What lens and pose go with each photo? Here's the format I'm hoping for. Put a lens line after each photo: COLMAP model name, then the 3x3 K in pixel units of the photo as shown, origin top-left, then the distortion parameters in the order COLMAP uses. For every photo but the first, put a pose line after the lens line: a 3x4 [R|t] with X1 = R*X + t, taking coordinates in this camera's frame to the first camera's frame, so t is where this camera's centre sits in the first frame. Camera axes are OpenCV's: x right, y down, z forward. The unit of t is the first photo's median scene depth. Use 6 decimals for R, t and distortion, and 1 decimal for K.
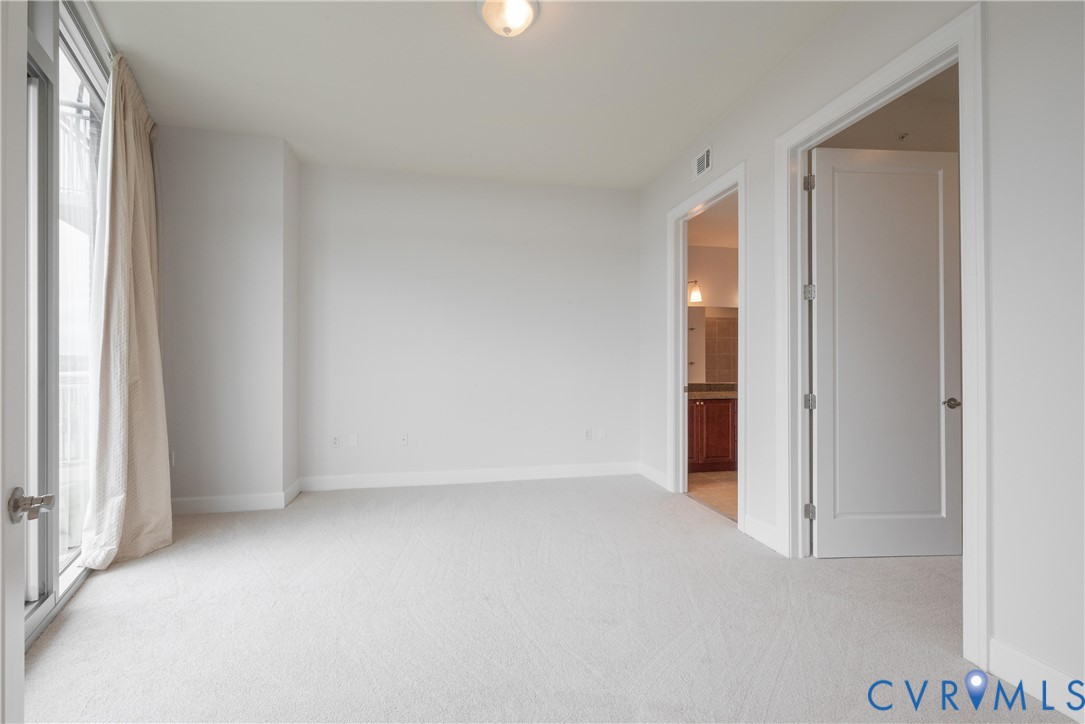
lens RADIAL K [[456.1, 0, 542.0], [0, 456.1, 363.4], [0, 0, 1]] dist [-0.000812, -0.000032]
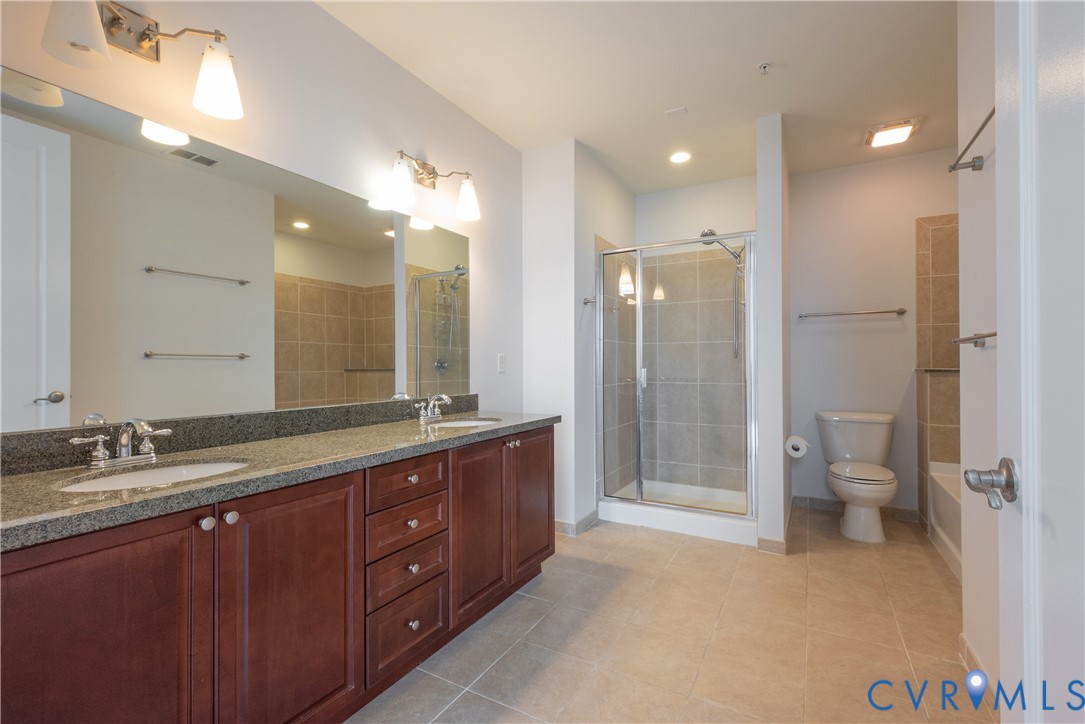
lens RADIAL K [[486.0, 0, 541.0], [0, 486.0, 362.7], [0, 0, 1]] dist [0.000619, -0.000139]
pose [[0.676246, 0.003533, 0.736668, 0.276181], [-0.002824, 0.999994, -0.002204, 0.010549], [-0.736671, -0.000590, 0.676251, 0.722380]]
